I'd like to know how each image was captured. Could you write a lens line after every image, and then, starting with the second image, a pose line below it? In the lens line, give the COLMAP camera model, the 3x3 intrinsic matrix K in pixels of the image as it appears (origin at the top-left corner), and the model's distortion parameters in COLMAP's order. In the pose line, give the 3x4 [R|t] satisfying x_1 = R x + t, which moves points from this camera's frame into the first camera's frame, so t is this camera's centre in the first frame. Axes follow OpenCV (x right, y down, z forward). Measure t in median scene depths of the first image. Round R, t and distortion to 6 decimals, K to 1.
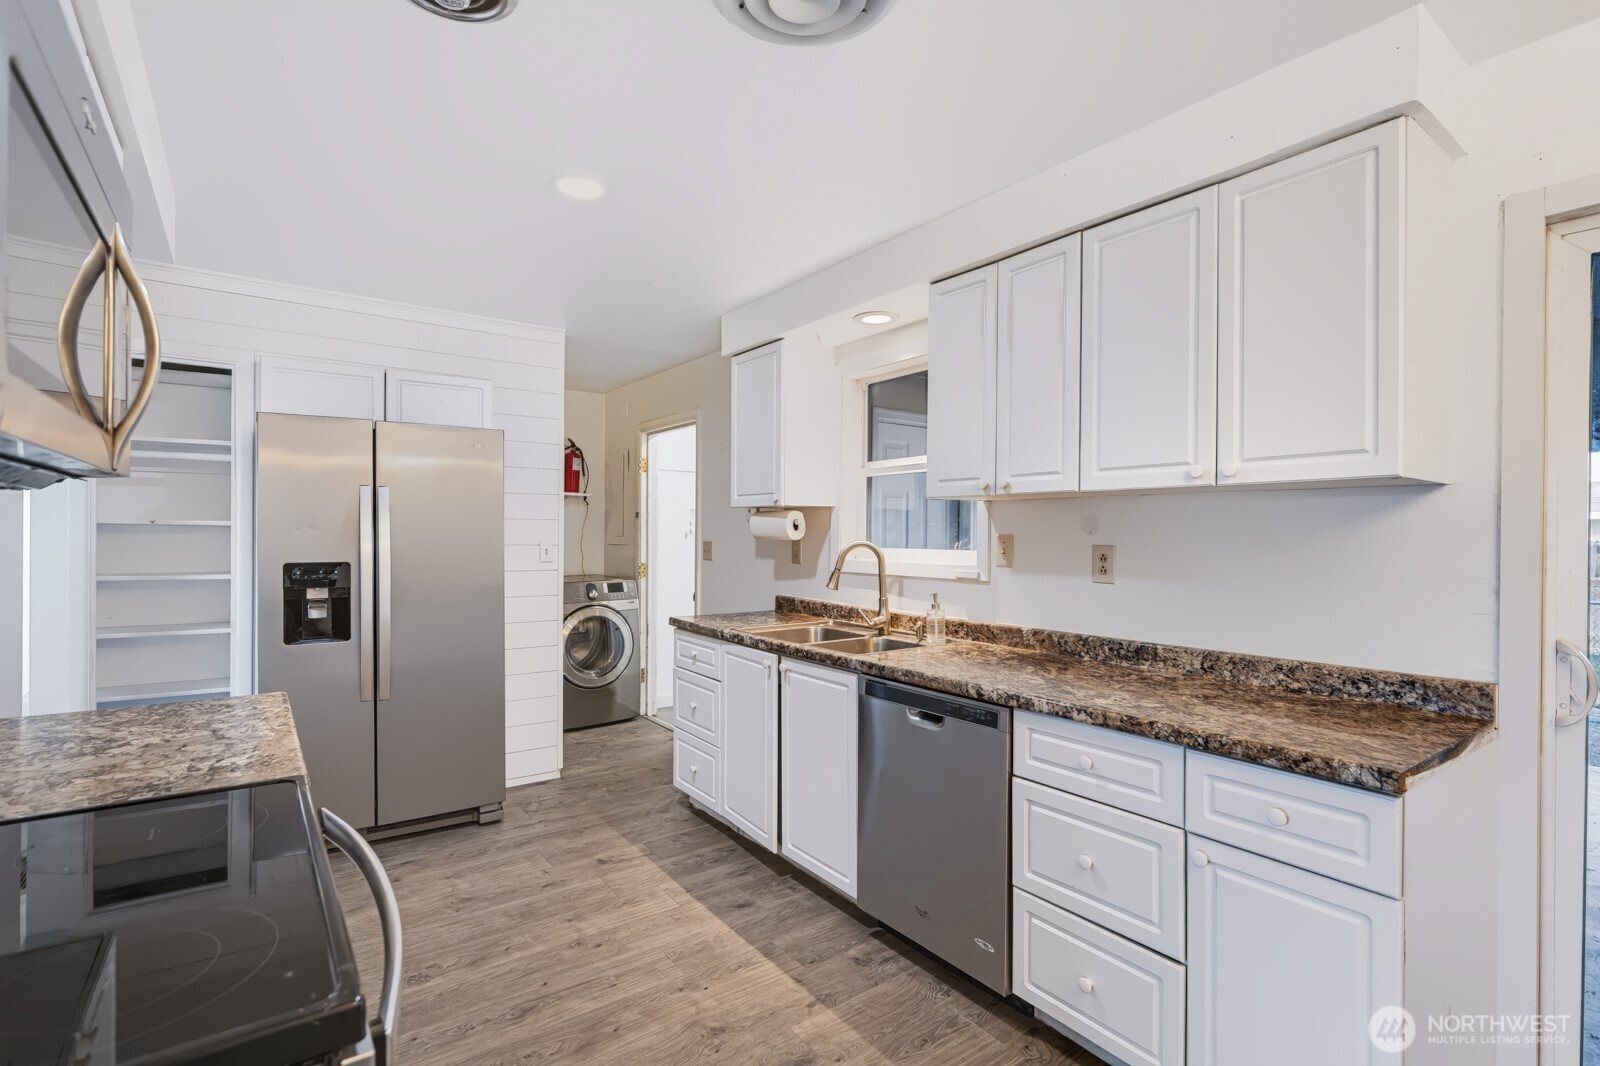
lens RADIAL K [[751.4, 0, 798.2], [0, 751.4, 538.5], [0, 0, 1]] dist [0.000601, -0.000423]
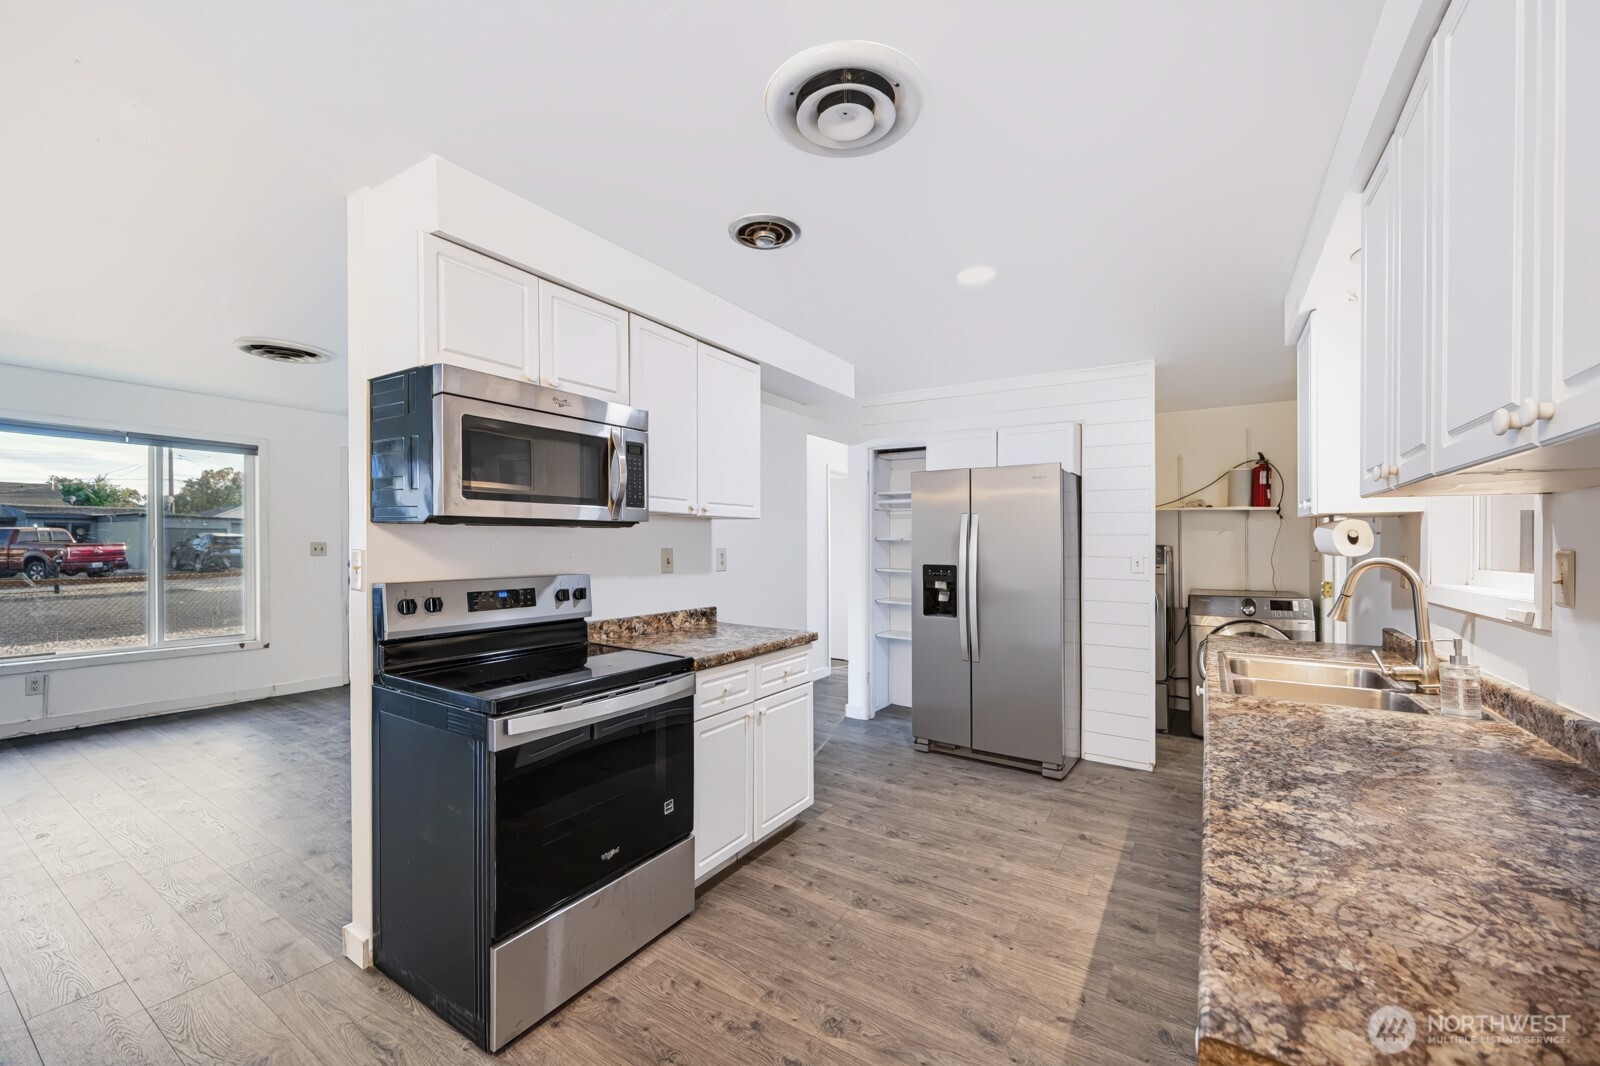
lens RADIAL K [[638.6, 0, 805.7], [0, 638.6, 539.8], [0, 0, 1]] dist [-0.001407, -0.000200]
pose [[0.371266, -0.004101, -0.928518, 0.578766], [-0.010665, 0.999905, -0.008681, -0.004302], [0.928465, 0.013126, 0.371187, 0.306992]]
